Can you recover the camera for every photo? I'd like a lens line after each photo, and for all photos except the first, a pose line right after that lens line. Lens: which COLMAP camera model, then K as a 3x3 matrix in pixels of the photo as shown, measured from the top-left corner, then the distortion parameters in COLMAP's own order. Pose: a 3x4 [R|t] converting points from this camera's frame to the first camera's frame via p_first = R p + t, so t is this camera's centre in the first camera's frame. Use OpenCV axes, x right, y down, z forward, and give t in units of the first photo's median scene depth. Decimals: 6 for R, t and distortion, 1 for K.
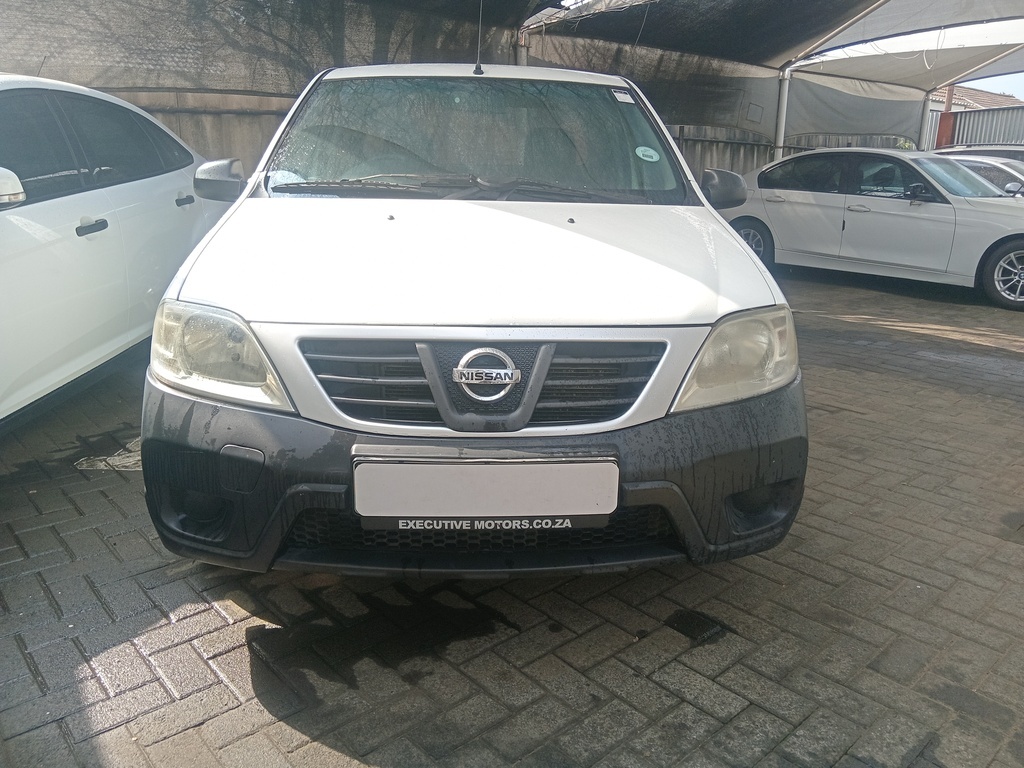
lens RADIAL K [[778.0, 0, 489.0], [0, 778.0, 408.6], [0, 0, 1]] dist [0.074652, -0.159685]
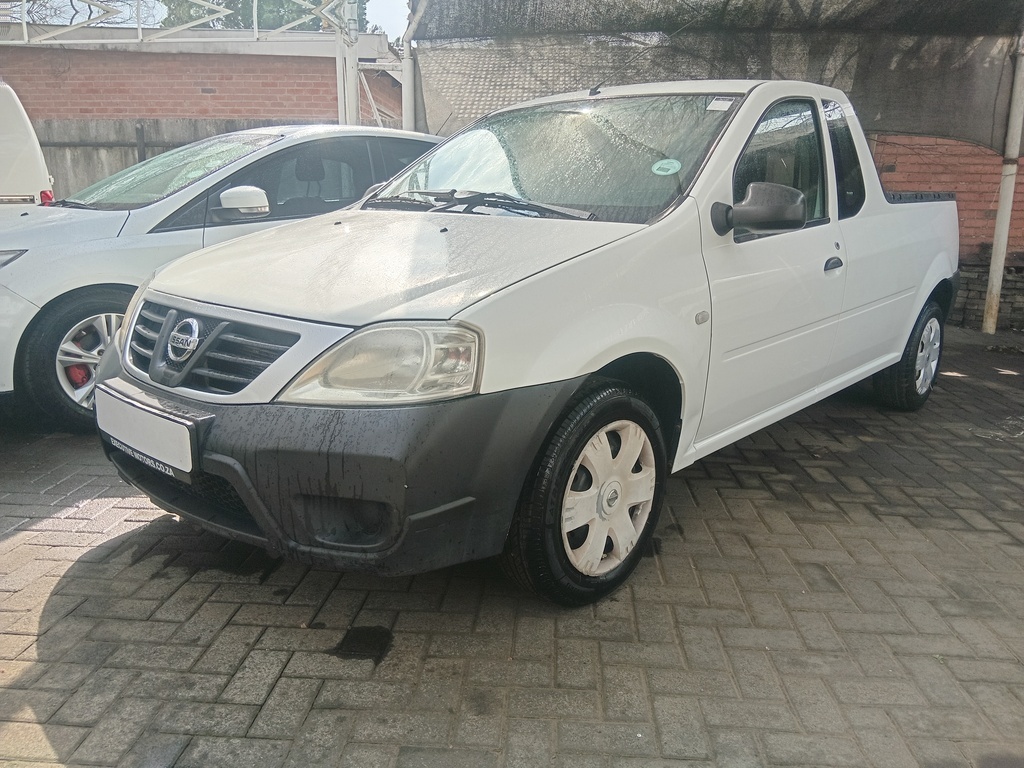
lens RADIAL K [[781.1, 0, 512.0], [0, 781.1, 384.0], [0, 0, 1]] dist [0.005448, -0.044072]
pose [[0.708850, 0.157028, -0.687658, 1.111637], [-0.209428, 0.977796, 0.007400, -0.085477], [0.673551, 0.138770, 0.725997, 0.427983]]
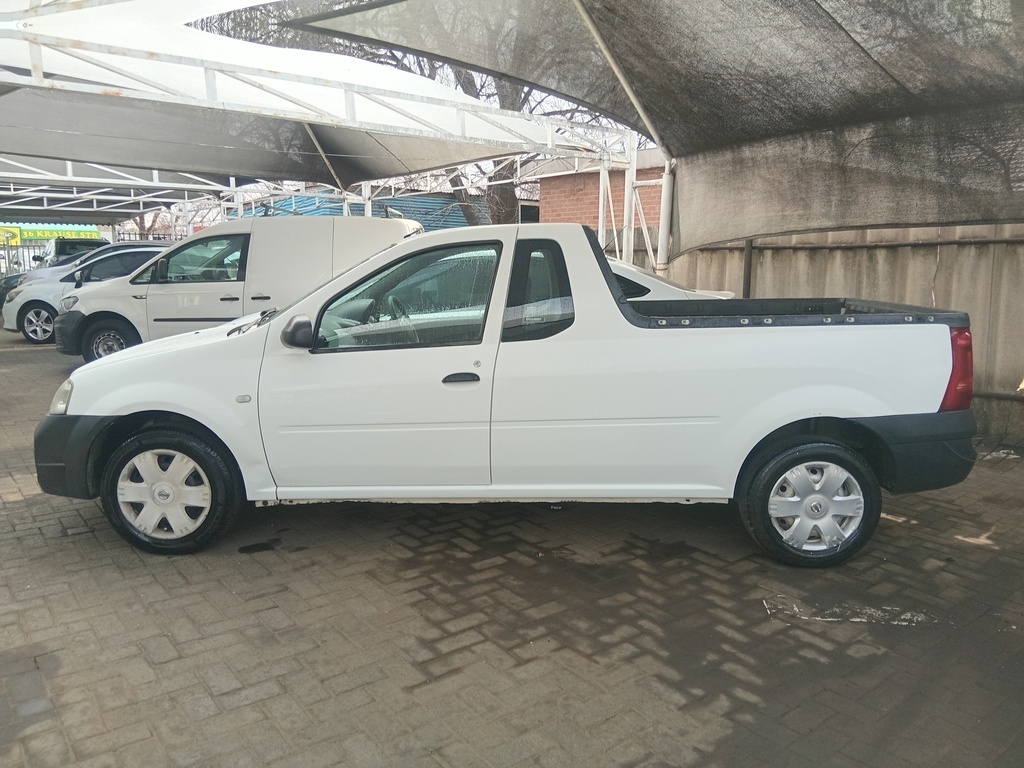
lens RADIAL K [[781.1, 0, 512.0], [0, 781.1, 384.0], [0, 0, 1]] dist [0.005448, -0.044072]
pose [[-0.058825, 0.132836, -0.989391, 2.312848], [-0.298823, 0.943318, 0.144417, -0.754014], [0.952494, 0.304148, -0.015796, 2.169229]]
